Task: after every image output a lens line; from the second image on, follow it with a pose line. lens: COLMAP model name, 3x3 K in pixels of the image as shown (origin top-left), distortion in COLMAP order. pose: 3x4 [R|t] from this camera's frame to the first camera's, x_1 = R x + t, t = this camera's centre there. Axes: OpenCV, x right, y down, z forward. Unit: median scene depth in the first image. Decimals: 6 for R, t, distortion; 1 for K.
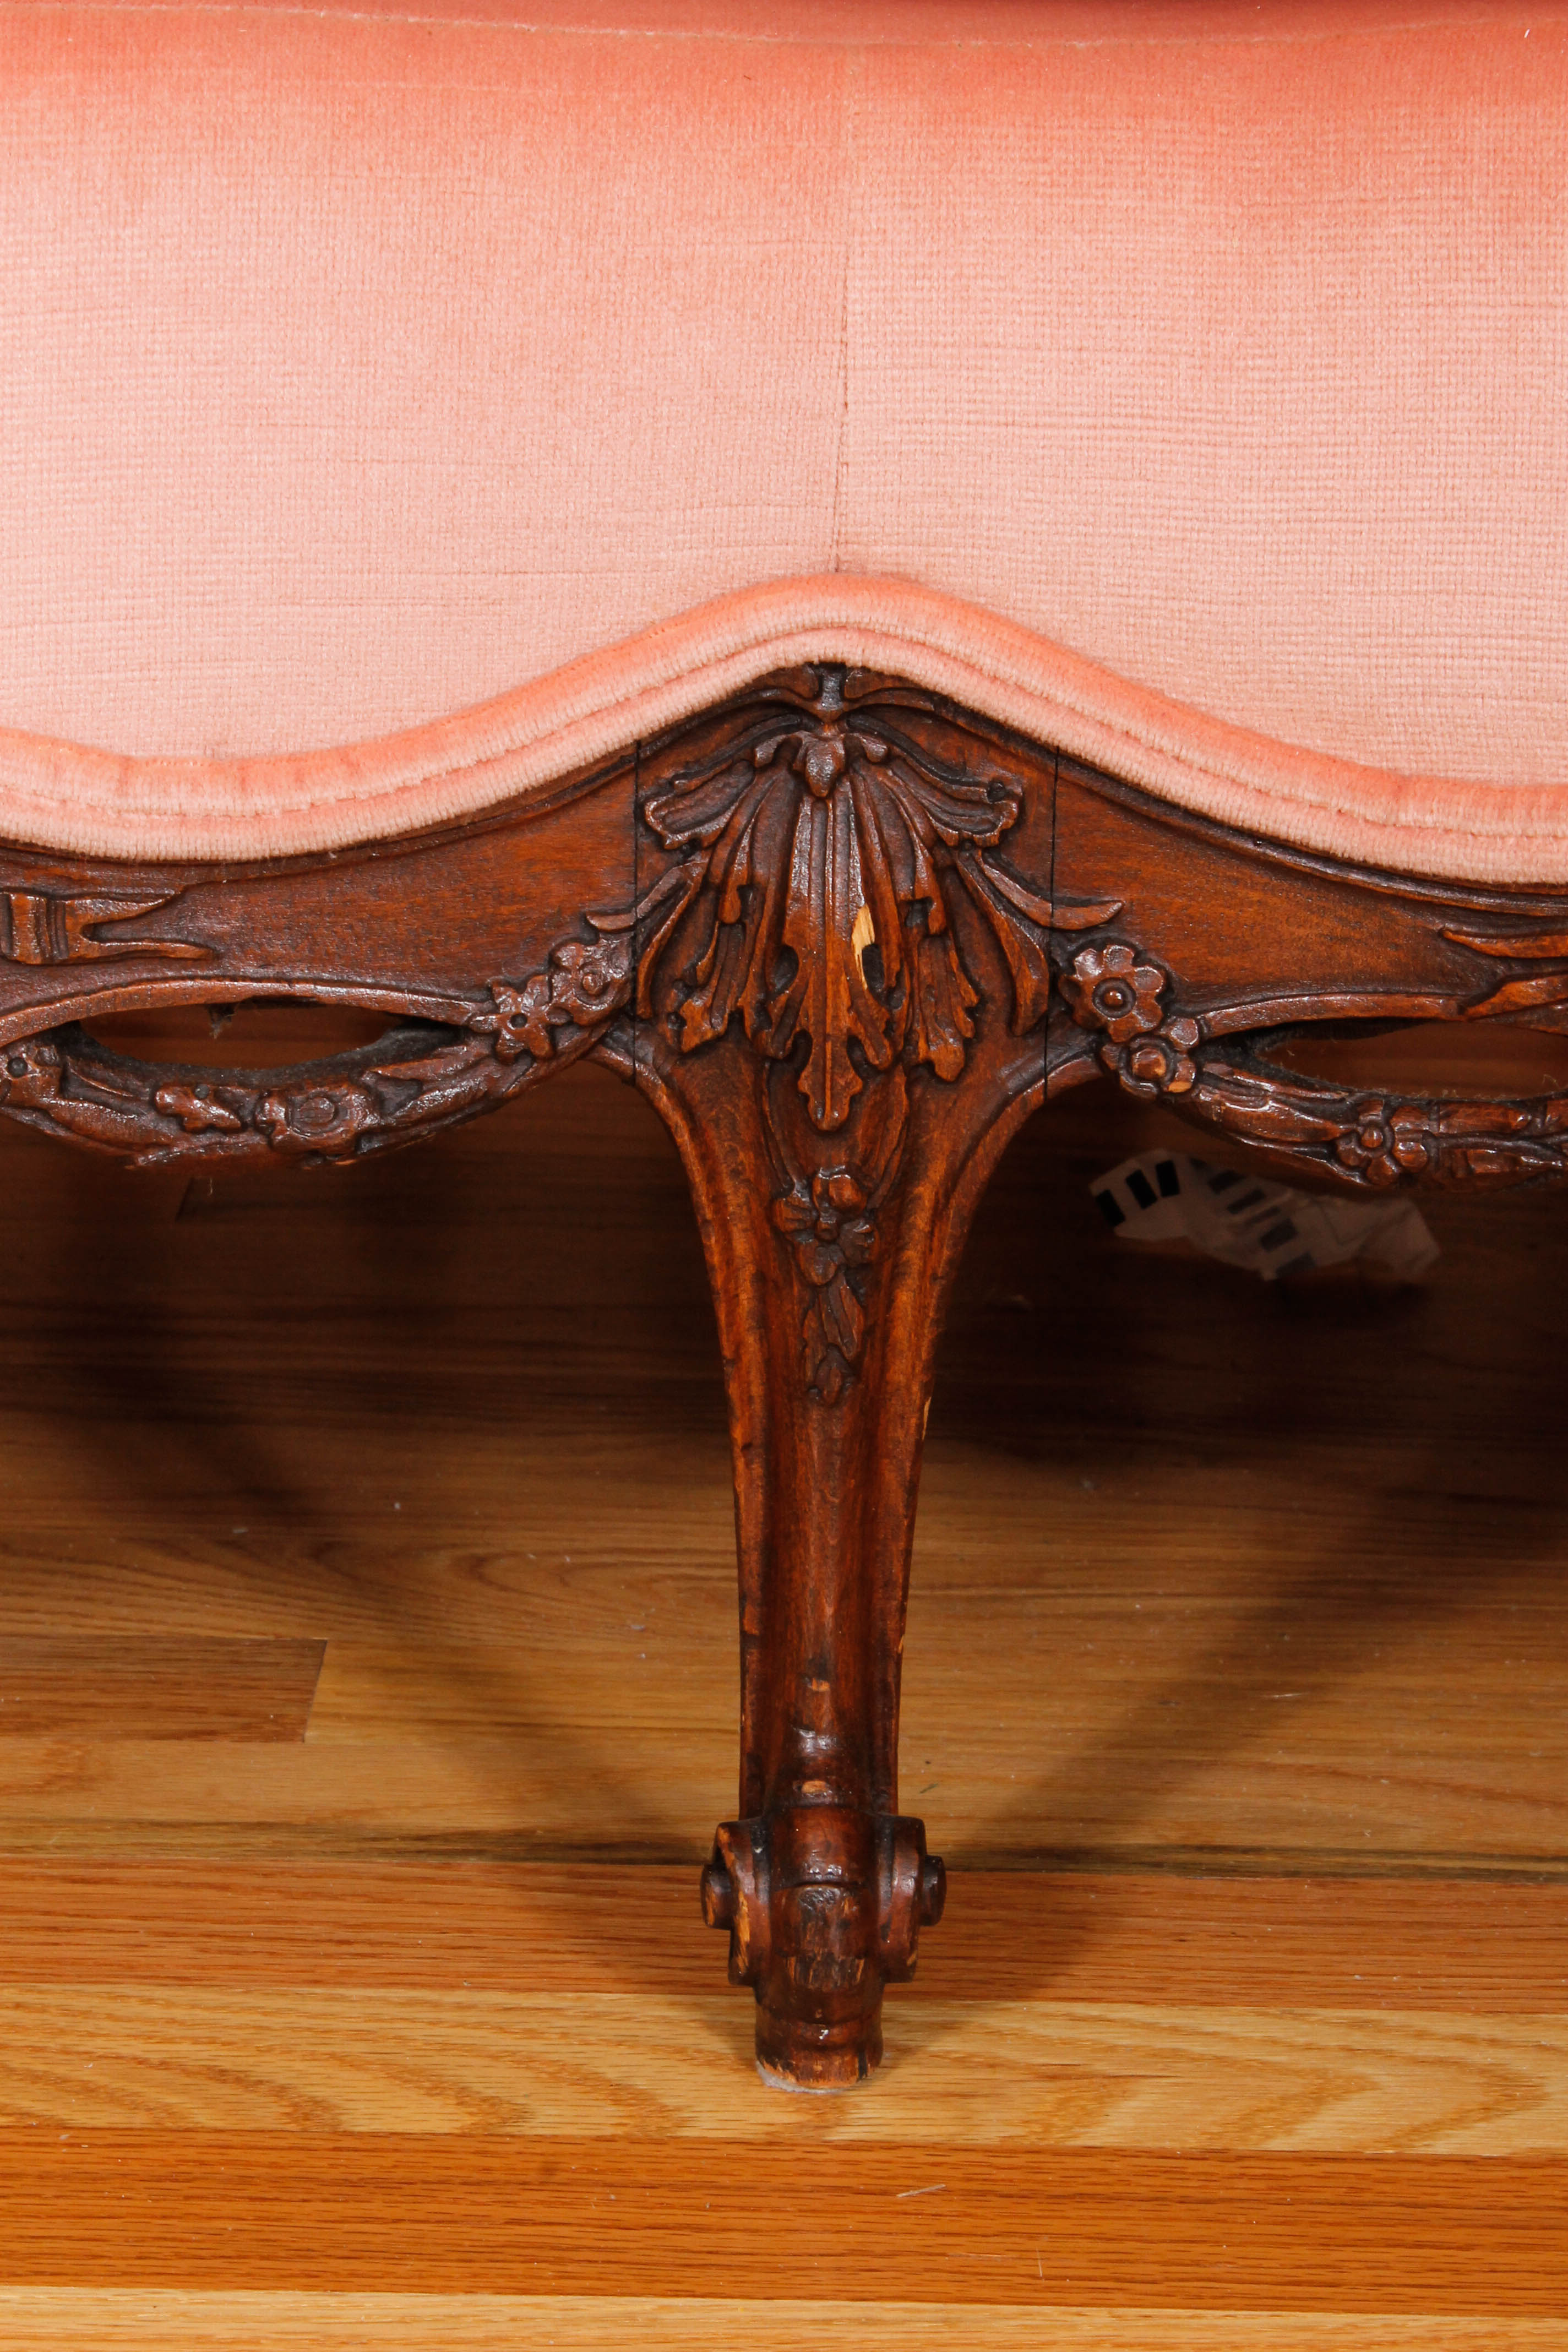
lens RADIAL K [[5610.0, 0, 712.8], [0, 5610.0, 1169.1], [0, 0, 1]] dist [0.084245, 0.000000]
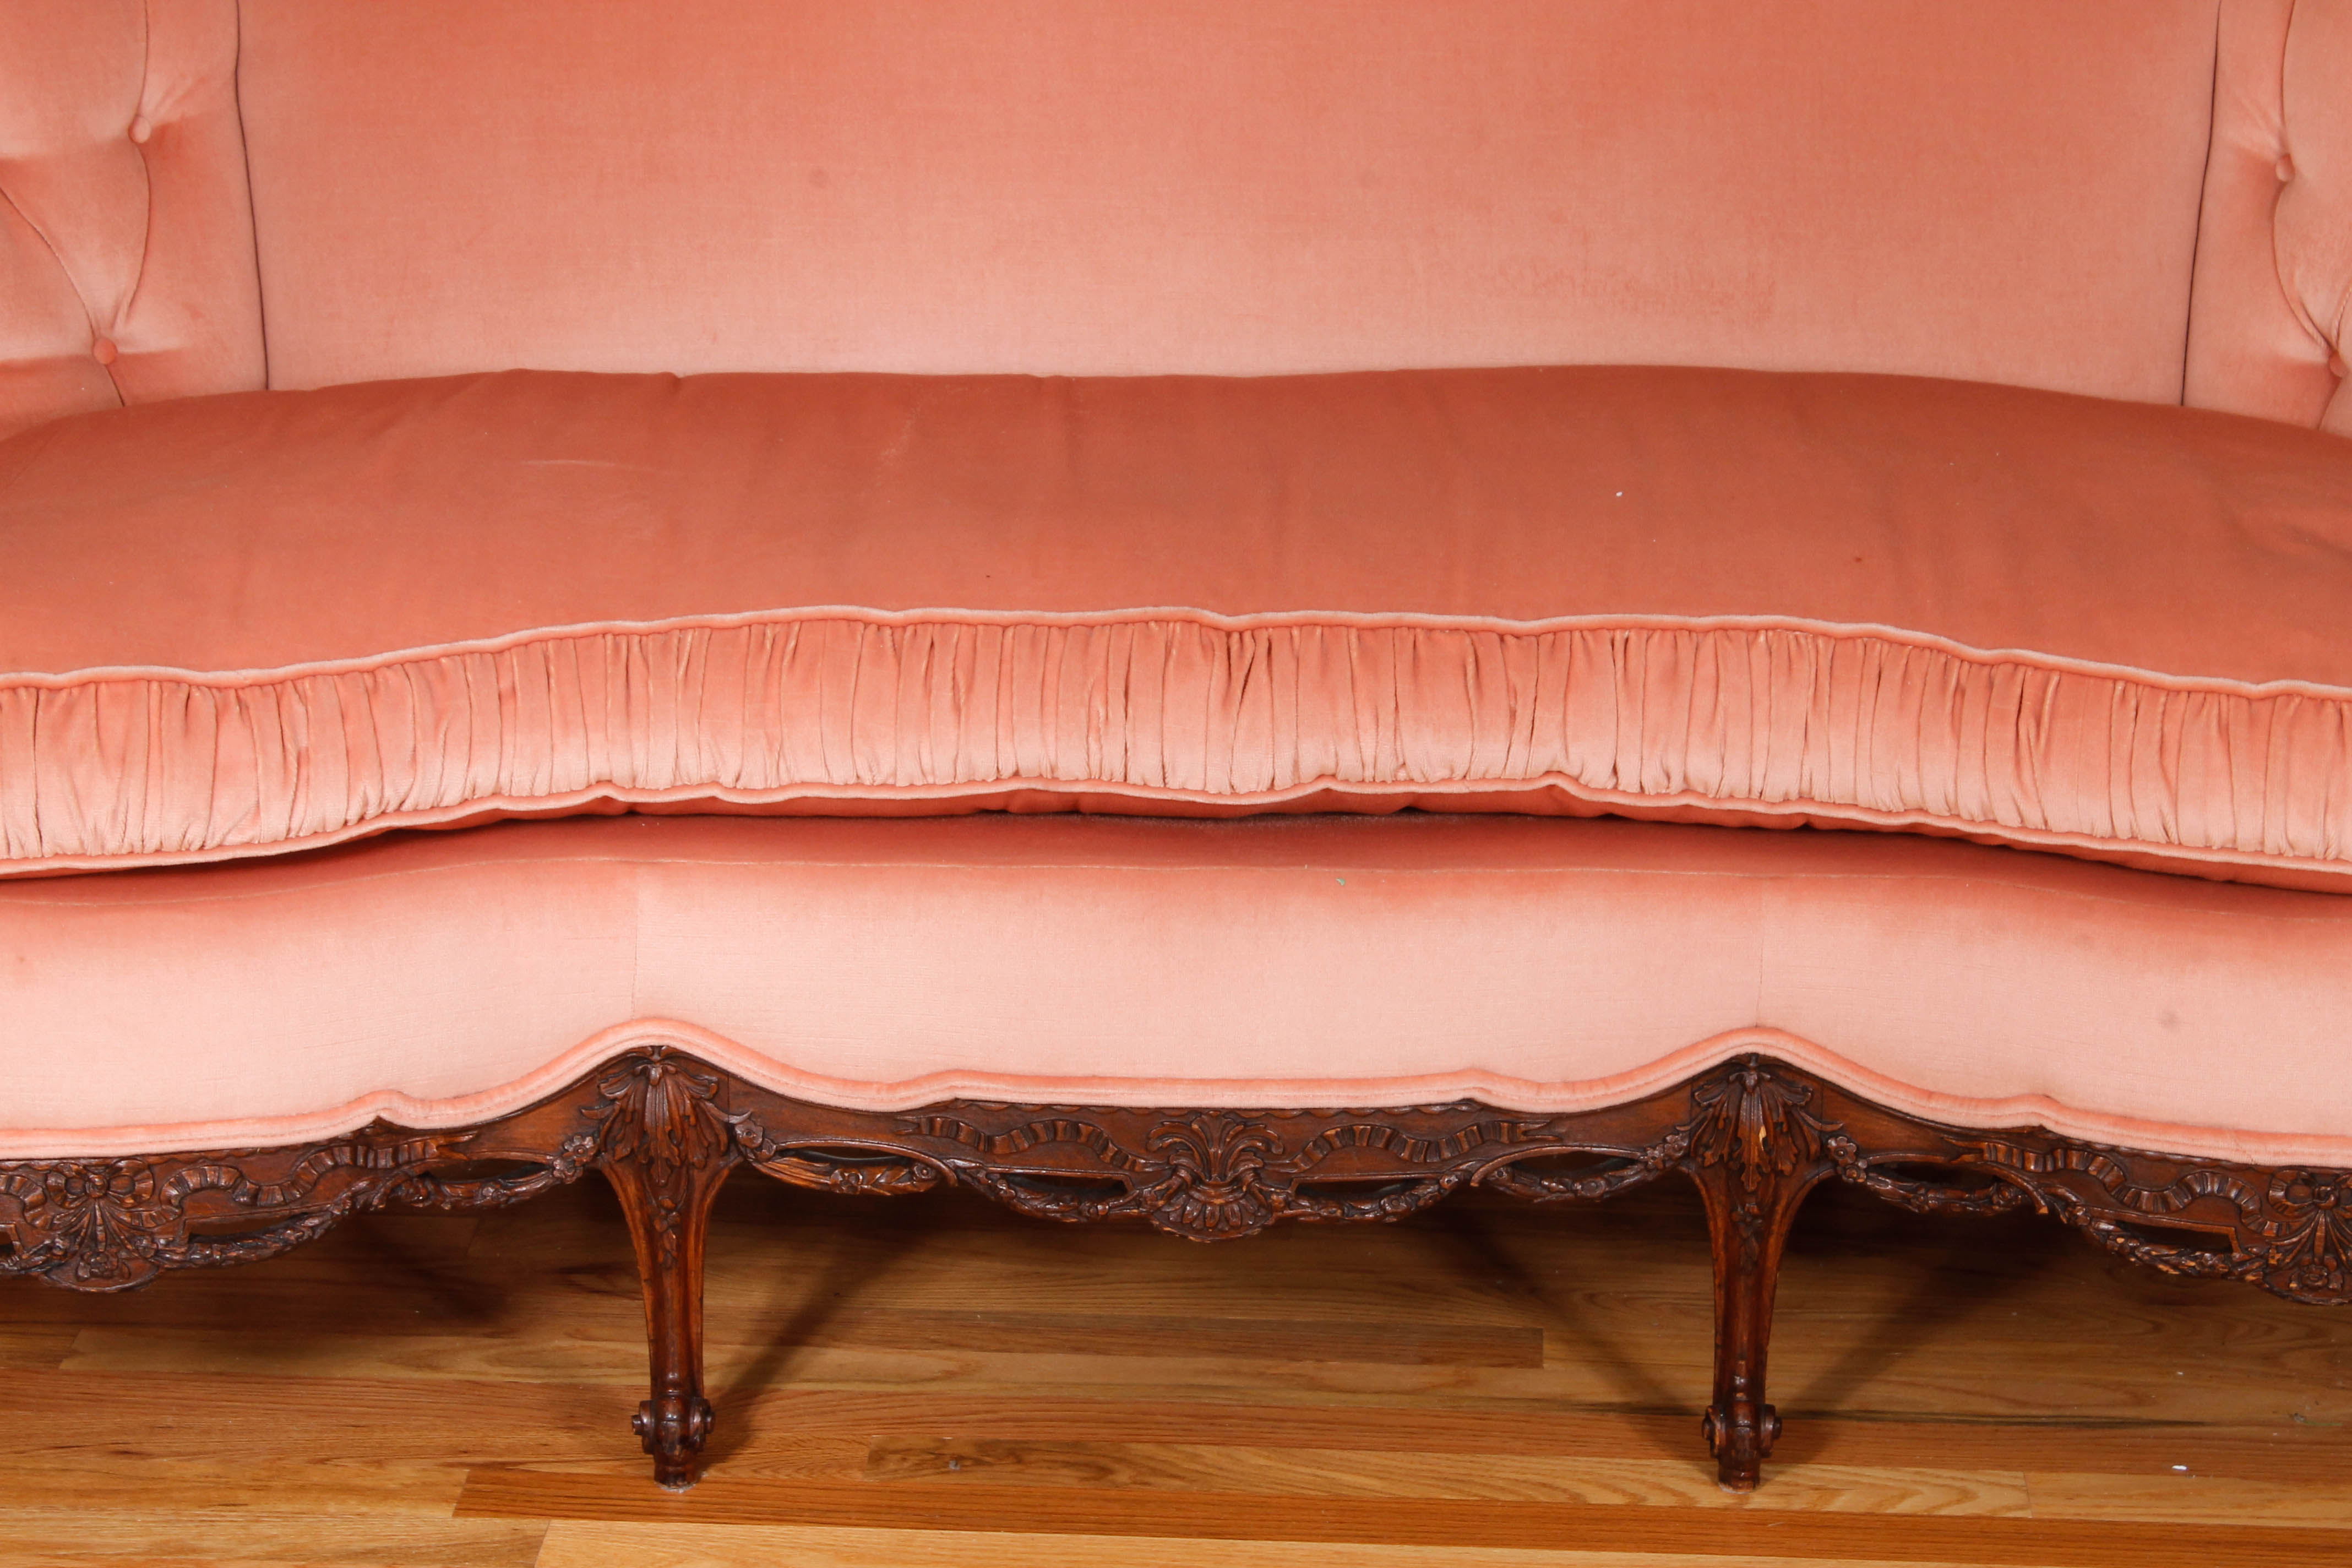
lens RADIAL K [[5610.0, 0, 1171.0], [0, 5610.0, 807.6], [0, 0, 1]] dist [0.084245, 0.000000]
pose [[0.999403, 0.005917, -0.034038, -0.202739], [-0.004715, 0.999366, 0.035285, -0.339473], [0.034225, -0.035103, 0.998797, -2.211660]]
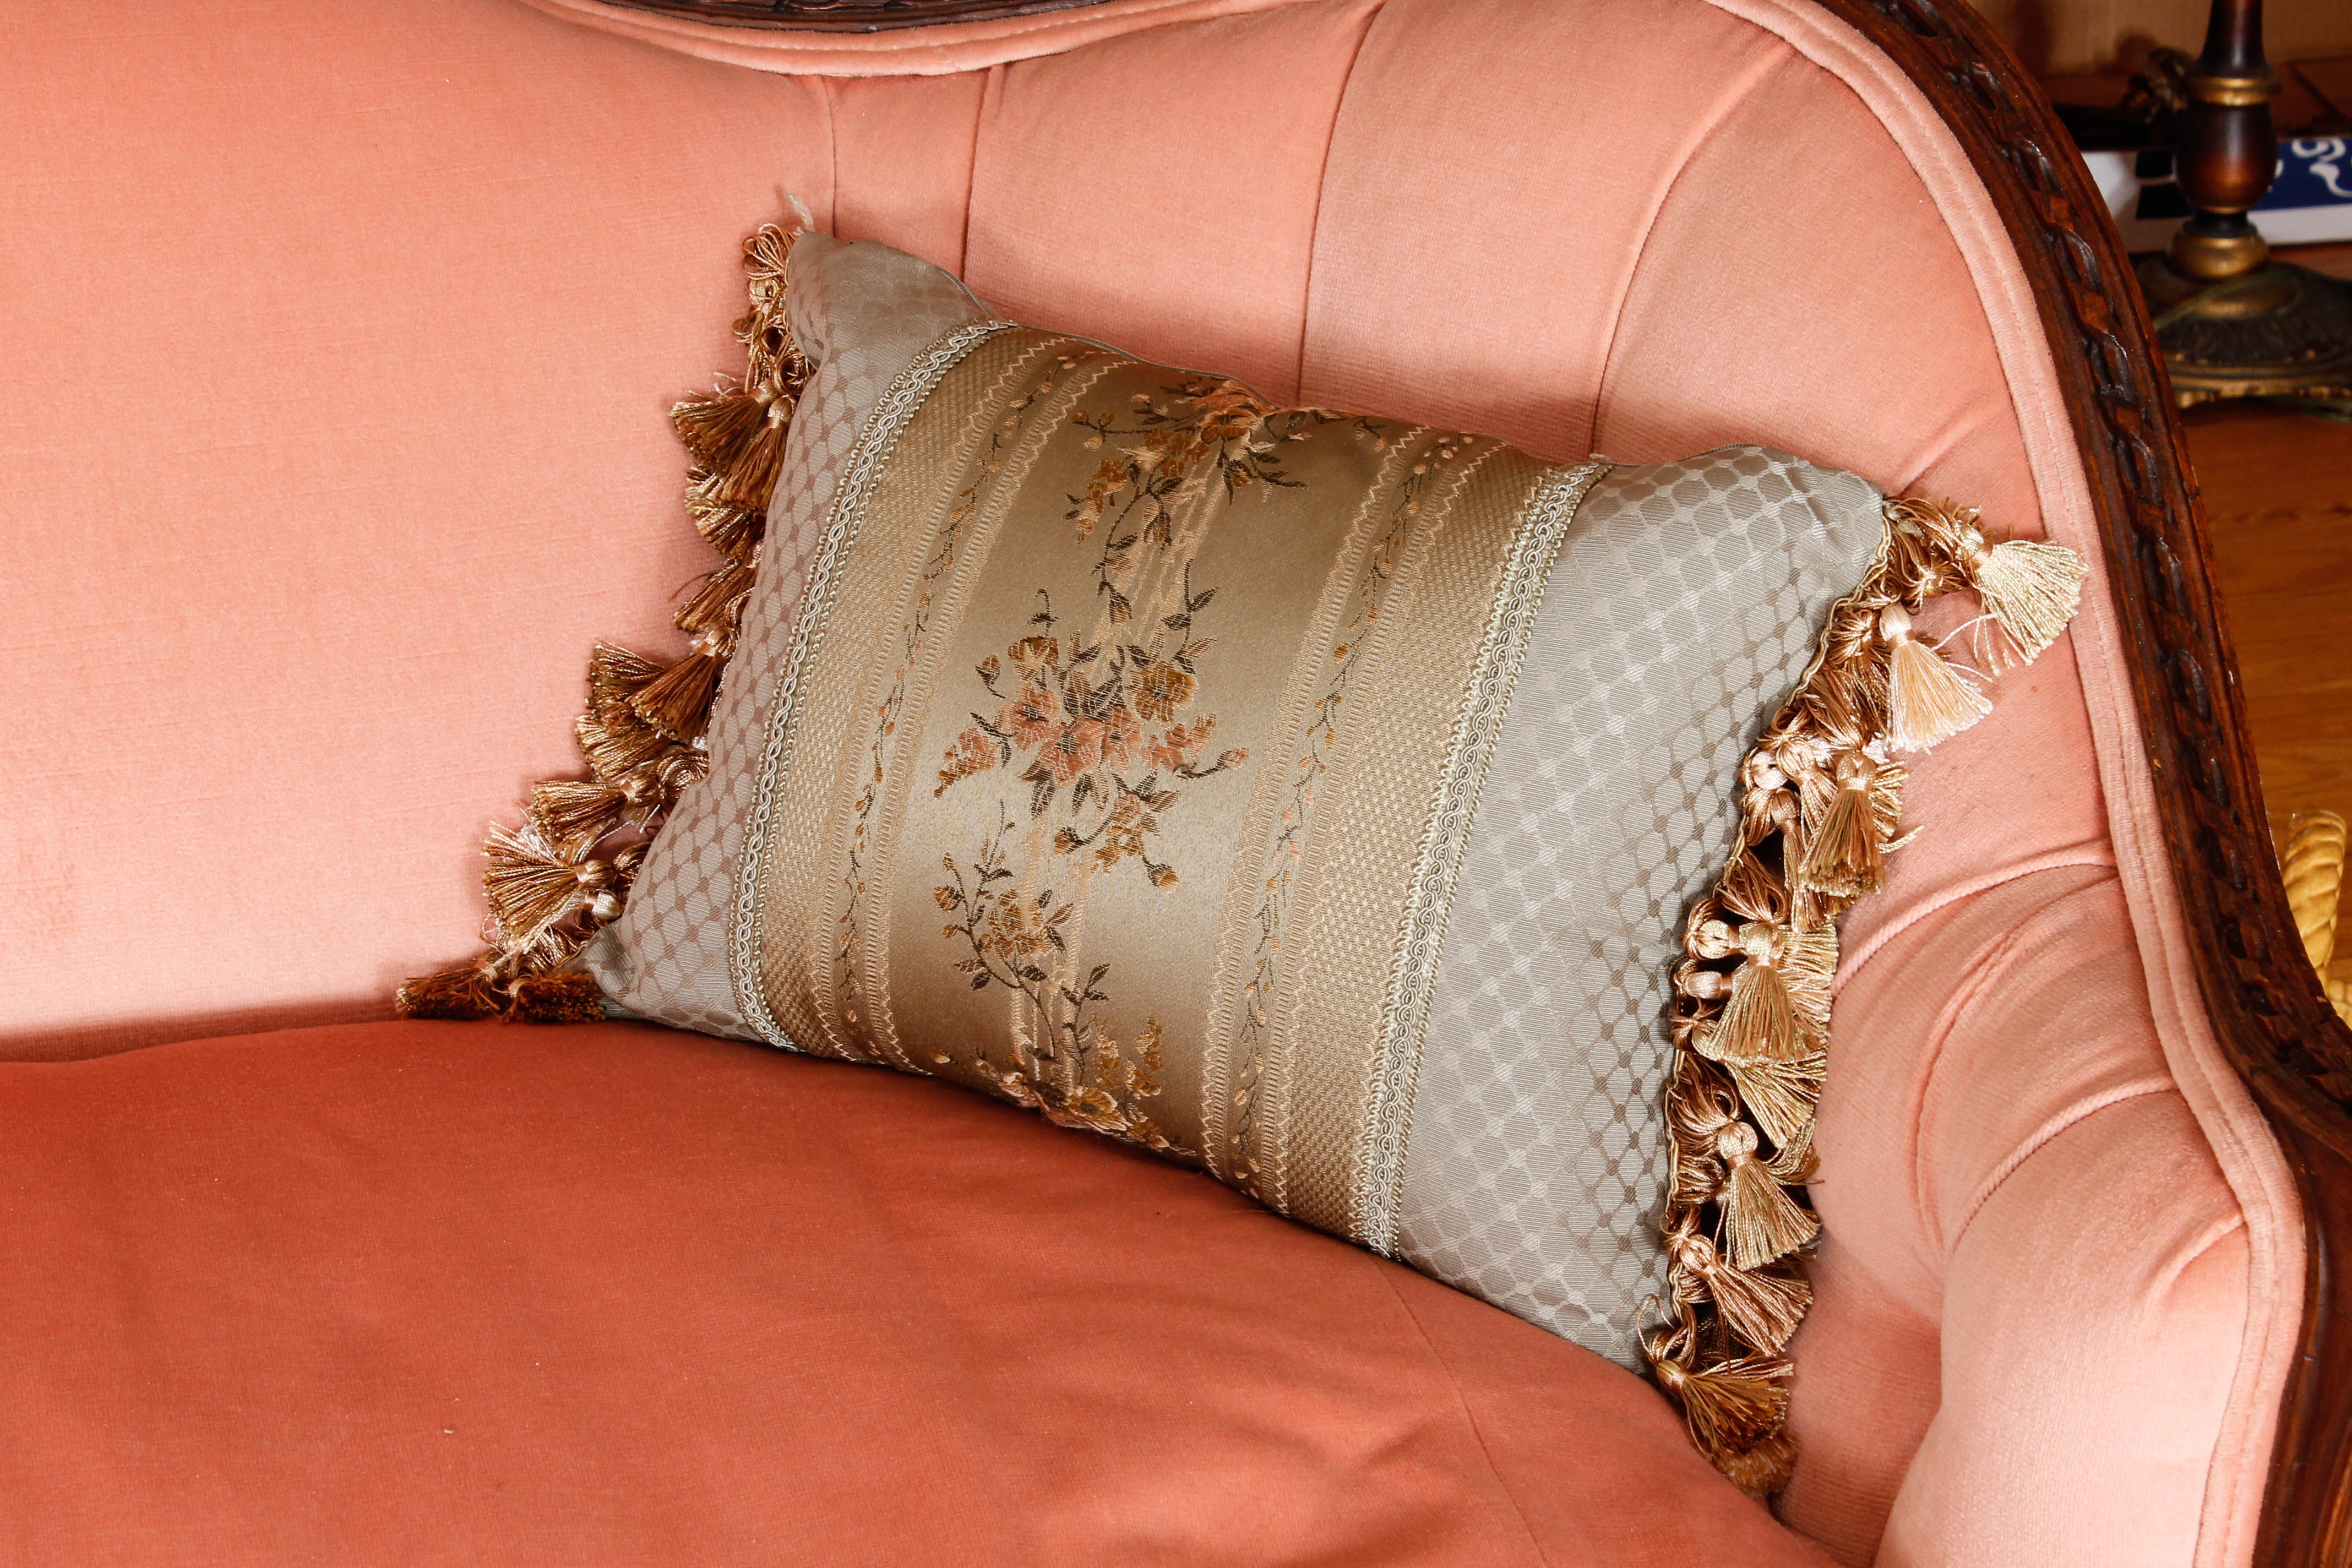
lens RADIAL K [[5352.2, 0, 1173.4], [0, 5352.2, 802.8], [0, 0, 1]] dist [0.079725, 0.000000]
pose [[0.970634, -0.130306, 0.202210, 0.057530], [0.090461, 0.976601, 0.195109, -0.892206], [-0.222903, -0.171087, 0.959710, -0.383409]]
